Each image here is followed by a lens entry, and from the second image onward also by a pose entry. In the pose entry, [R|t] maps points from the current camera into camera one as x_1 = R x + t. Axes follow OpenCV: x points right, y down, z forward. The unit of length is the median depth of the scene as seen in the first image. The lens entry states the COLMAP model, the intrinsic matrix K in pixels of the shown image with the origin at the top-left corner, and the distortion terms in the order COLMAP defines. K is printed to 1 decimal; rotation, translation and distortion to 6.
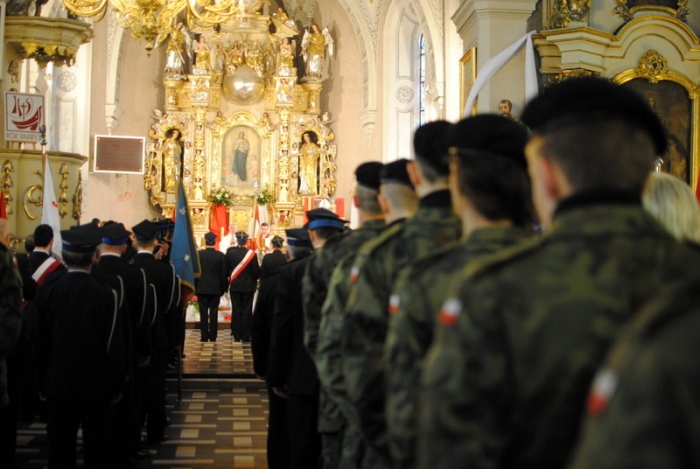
lens RADIAL K [[1058.4, 0, 350.0], [0, 1058.4, 234.5], [0, 0, 1]] dist [-0.175292, 0.065890]
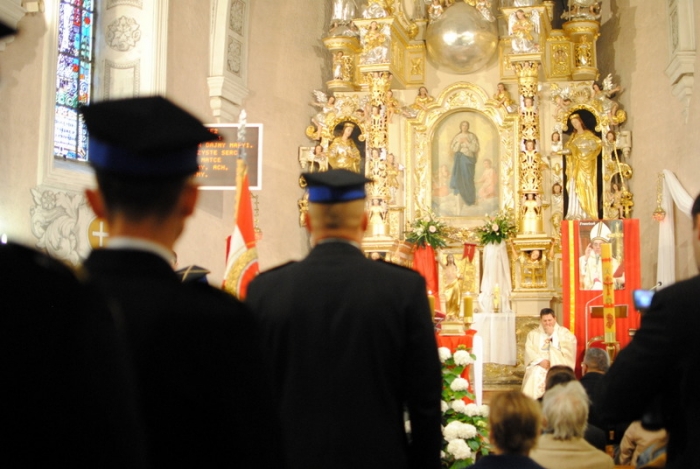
lens RADIAL K [[1058.4, 0, 350.0], [0, 1058.4, 234.5], [0, 0, 1]] dist [-0.175292, 0.065890]
pose [[0.942028, -0.043239, -0.332737, 0.028314], [0.018333, 0.996813, -0.077632, 0.008846], [0.335034, 0.067032, 0.939819, 0.444802]]
